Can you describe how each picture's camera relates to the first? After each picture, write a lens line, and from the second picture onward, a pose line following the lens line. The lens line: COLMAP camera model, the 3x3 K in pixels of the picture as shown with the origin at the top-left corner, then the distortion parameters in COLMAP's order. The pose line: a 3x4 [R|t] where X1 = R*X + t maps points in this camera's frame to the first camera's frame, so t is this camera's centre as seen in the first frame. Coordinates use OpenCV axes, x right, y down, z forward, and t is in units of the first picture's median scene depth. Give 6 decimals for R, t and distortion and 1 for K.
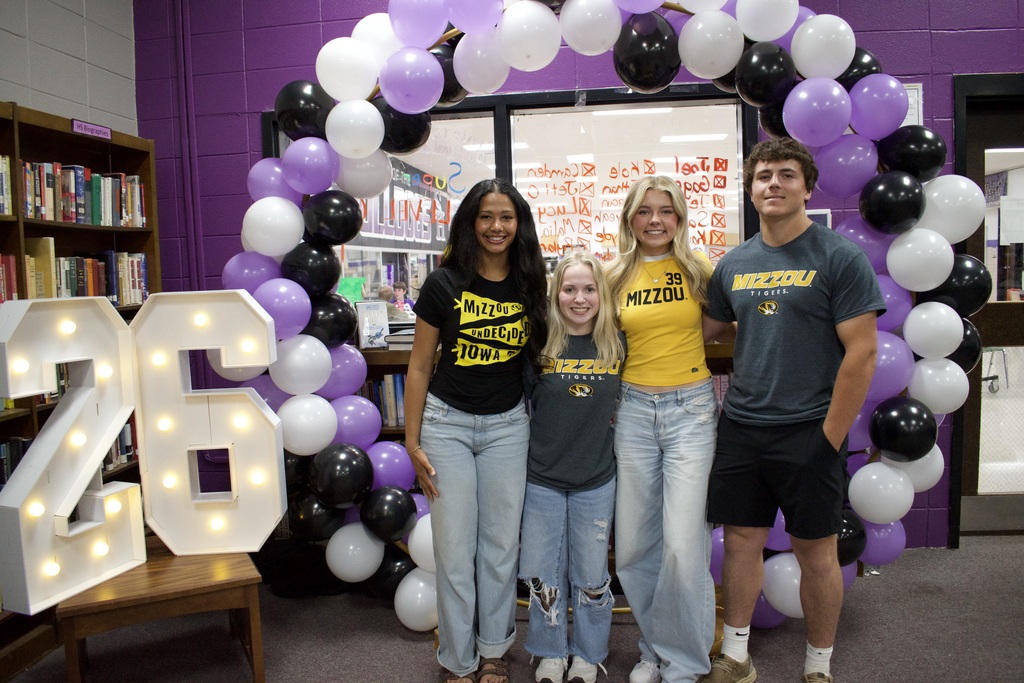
lens RADIAL K [[815.6, 0, 514.8], [0, 815.6, 341.1], [0, 0, 1]] dist [-0.094653, 0.017318]
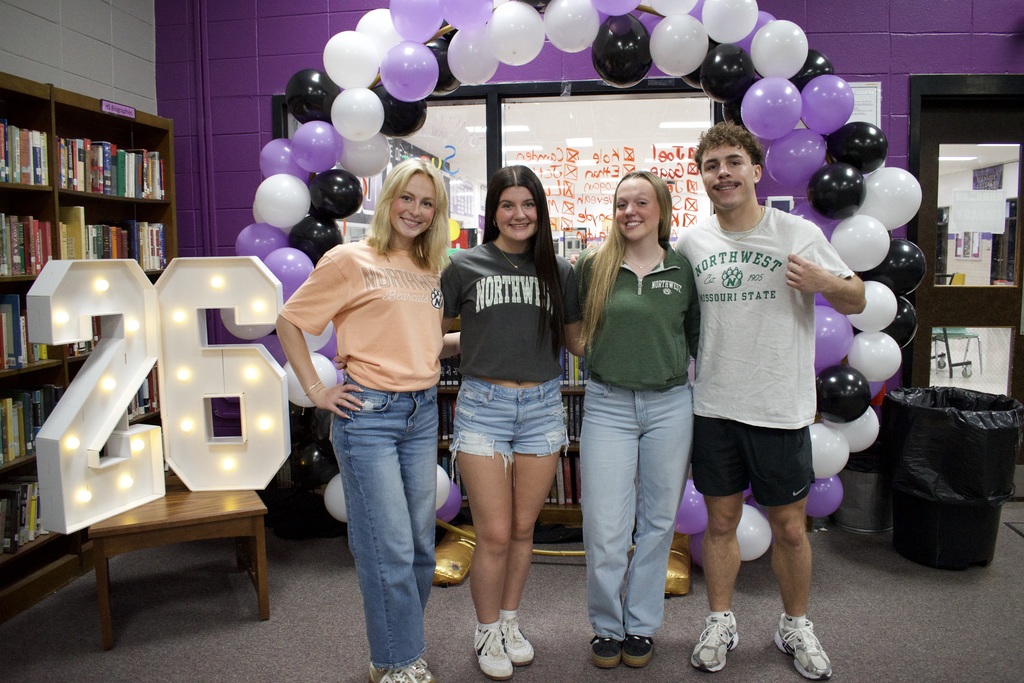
lens RADIAL K [[815.6, 0, 515.0], [0, 815.6, 342.4], [0, 0, 1]] dist [-0.094653, 0.017318]
pose [[0.999750, 0.022340, -0.000743, 0.026029], [-0.022316, 0.999475, 0.023510, 0.019579], [0.001268, -0.023487, 0.999723, -0.115073]]
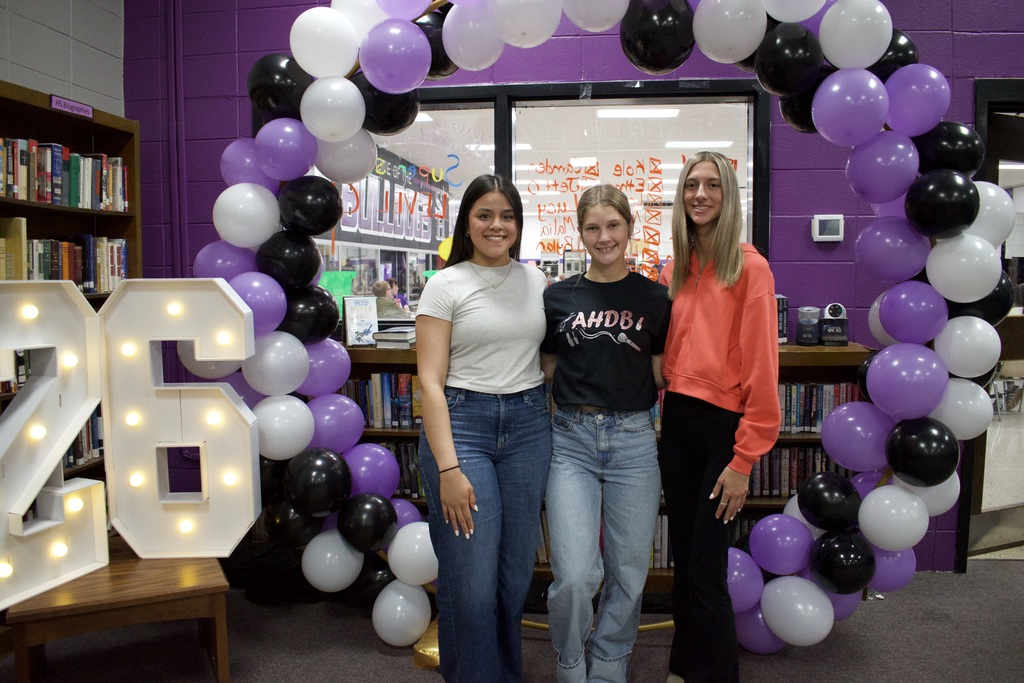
lens RADIAL K [[815.6, 0, 514.4], [0, 815.6, 340.5], [0, 0, 1]] dist [-0.094653, 0.017318]
pose [[0.999525, 0.030740, 0.001980, 0.005218], [-0.030730, 0.999515, -0.004992, 0.002518], [-0.002132, 0.004929, 0.999986, 0.055111]]
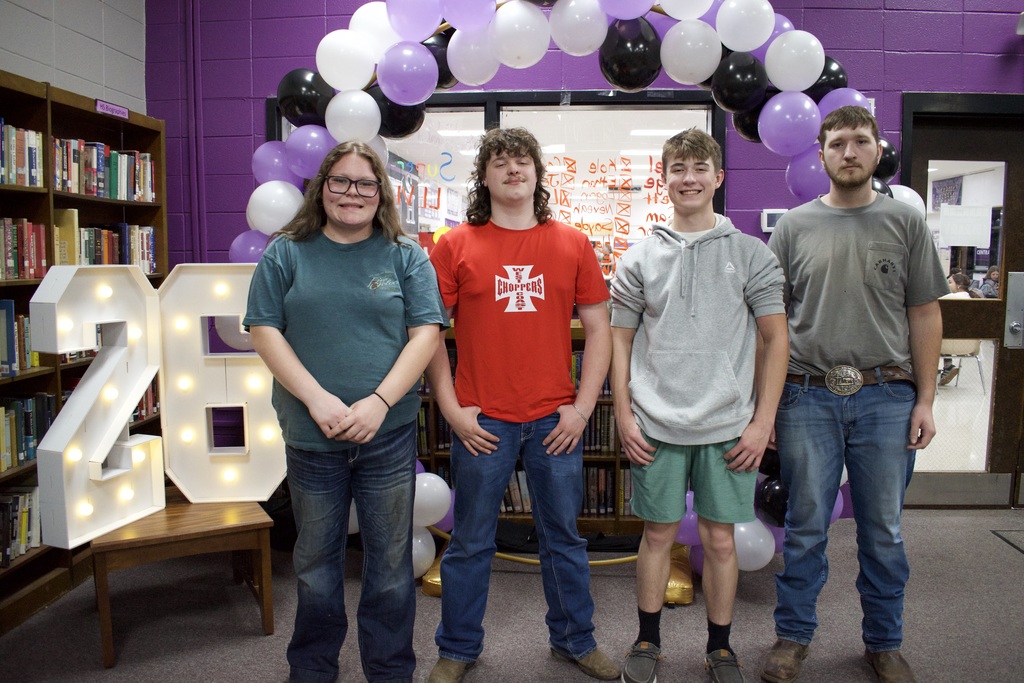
lens RADIAL K [[815.6, 0, 516.8], [0, 815.6, 341.7], [0, 0, 1]] dist [-0.094653, 0.017318]
pose [[0.998304, 0.029900, 0.049944, -0.035160], [-0.030783, 0.999381, 0.017012, 0.012400], [-0.049405, -0.018521, 0.998607, -0.110119]]
